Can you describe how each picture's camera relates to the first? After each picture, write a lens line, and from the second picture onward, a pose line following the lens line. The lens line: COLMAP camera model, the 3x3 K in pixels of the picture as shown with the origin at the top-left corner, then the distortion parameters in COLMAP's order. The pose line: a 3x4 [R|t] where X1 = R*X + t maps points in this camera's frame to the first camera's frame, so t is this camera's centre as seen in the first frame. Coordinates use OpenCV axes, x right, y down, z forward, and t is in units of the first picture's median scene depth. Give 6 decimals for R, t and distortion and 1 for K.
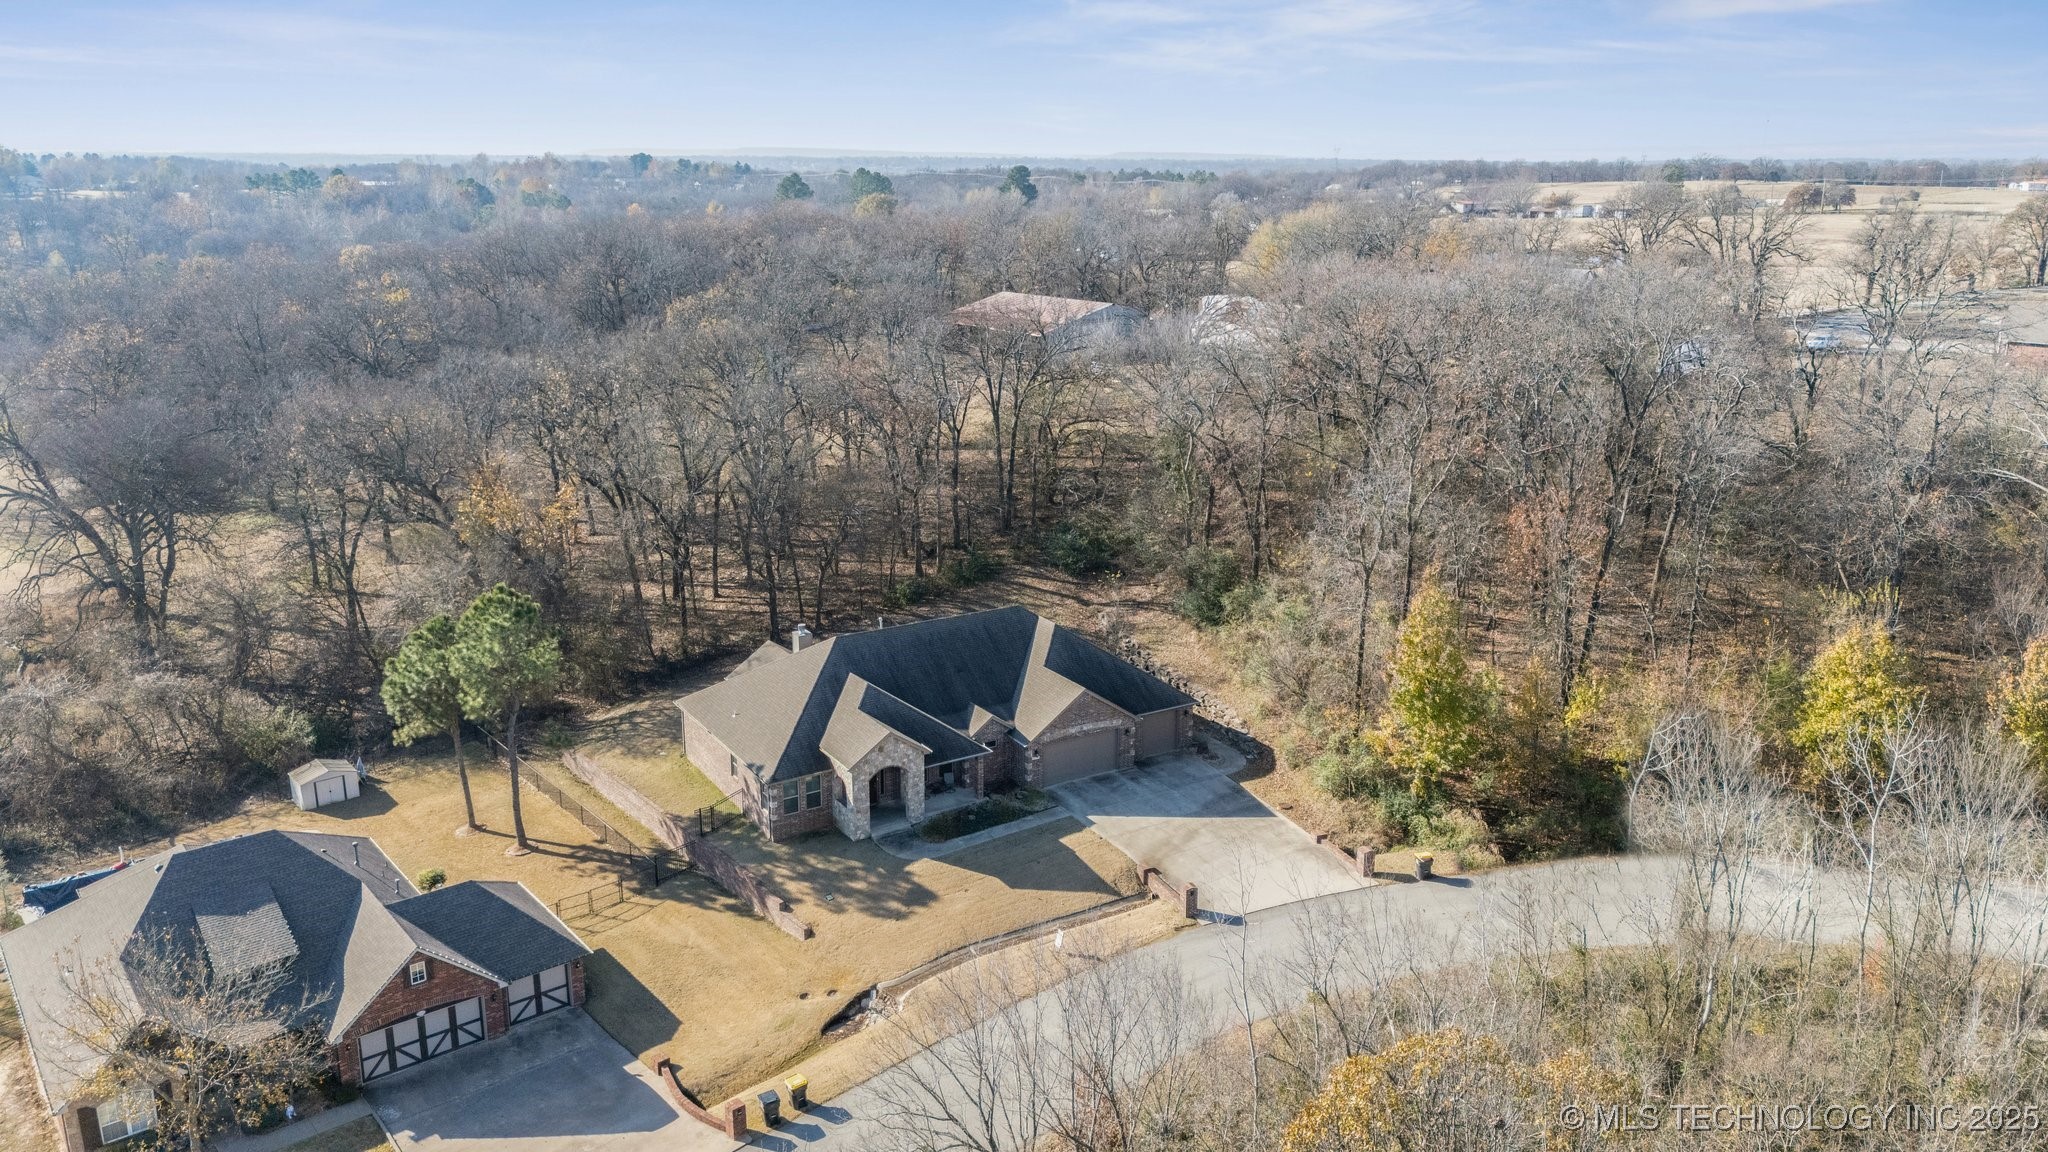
lens RADIAL K [[1502.6, 0, 1024.0], [0, 1502.6, 576.0], [0, 0, 1]] dist [0.168722, -0.001647]
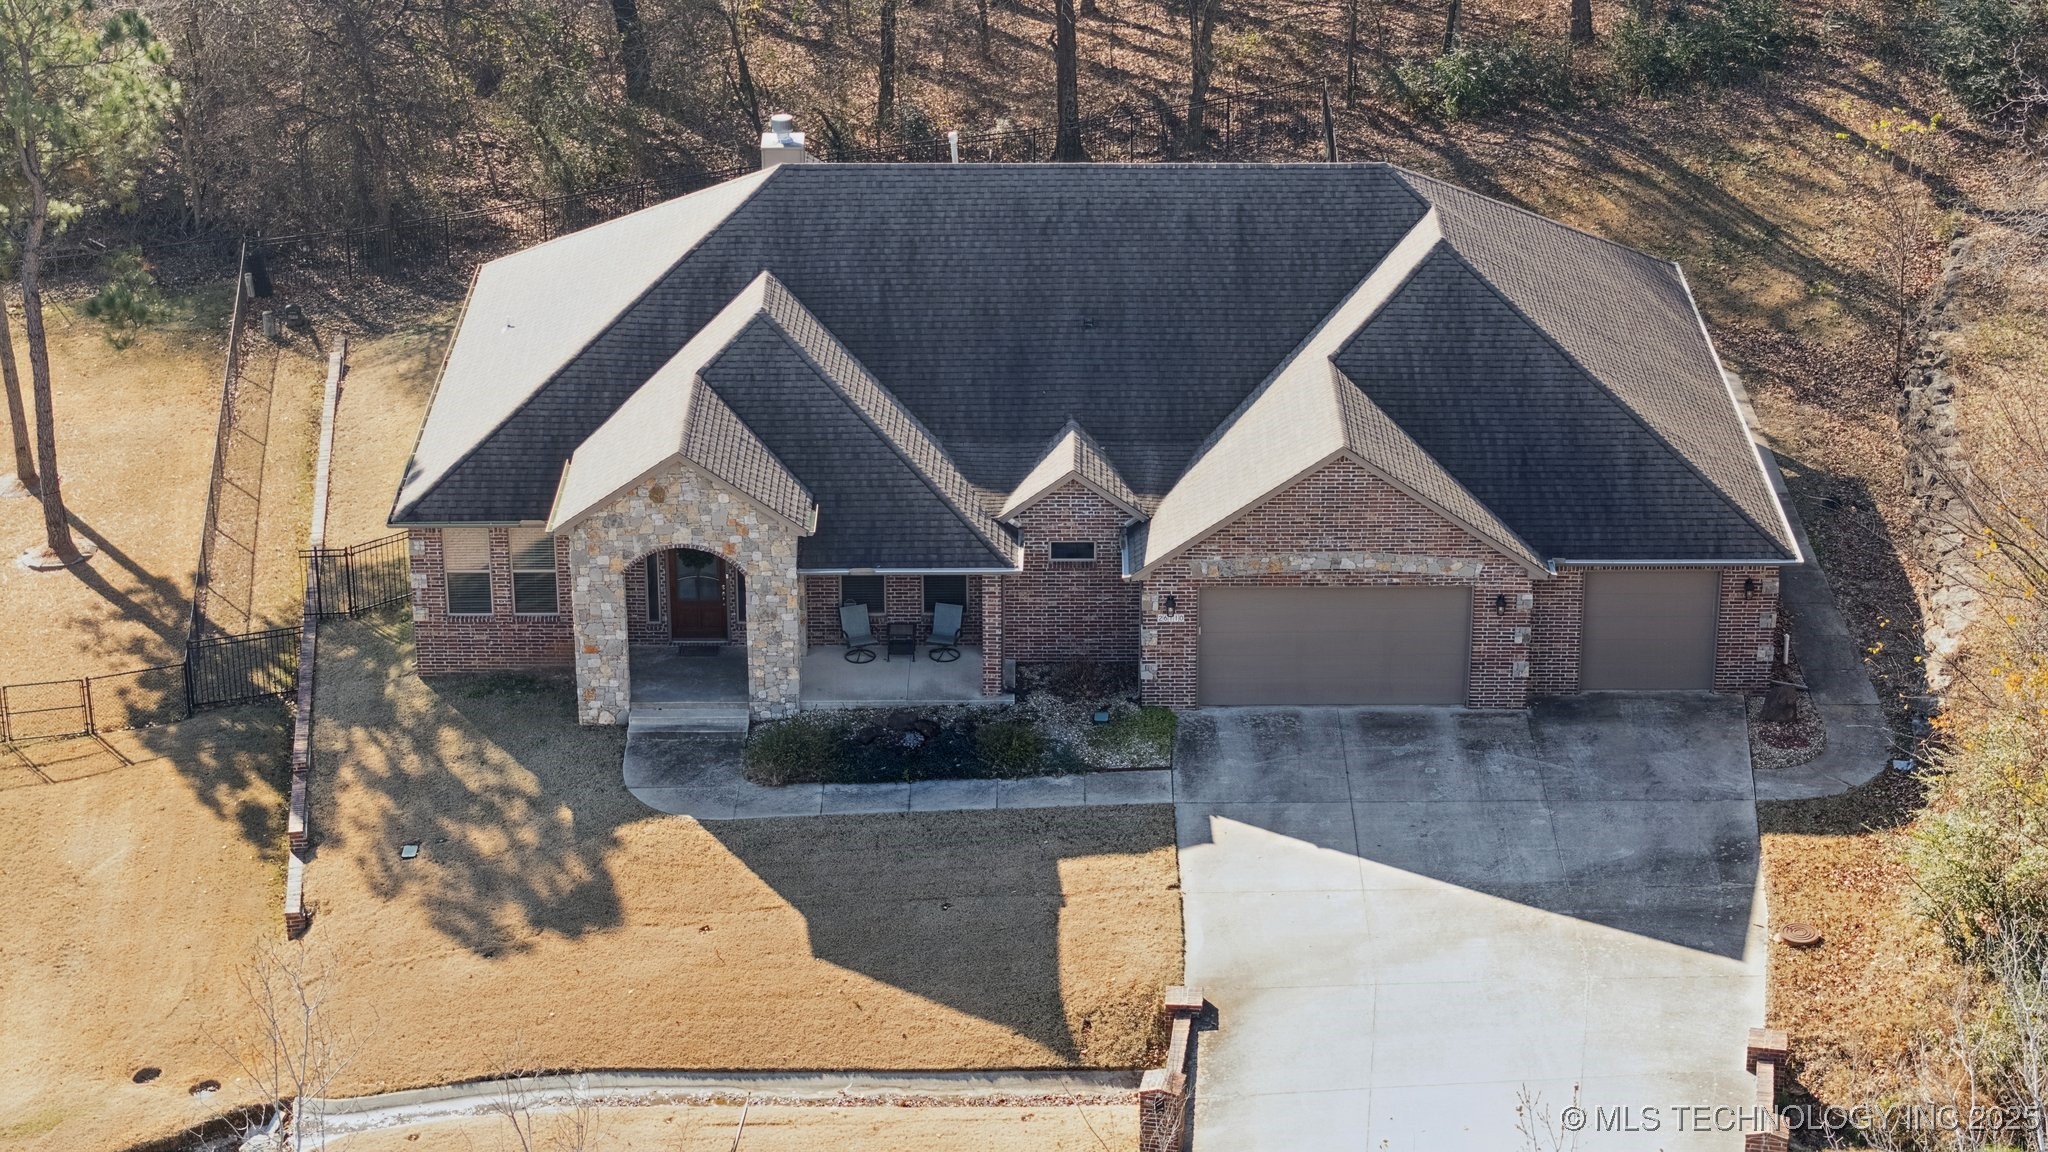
lens RADIAL K [[4100.1, 0, 1024.0], [0, 4100.1, 576.0], [0, 0, 1]] dist [-0.021382, 0.425569]
pose [[0.854462, 0.210384, -0.475009, 0.422845], [-0.137035, 0.973224, 0.184544, -0.053139], [0.501115, -0.092593, 0.860413, 0.207538]]
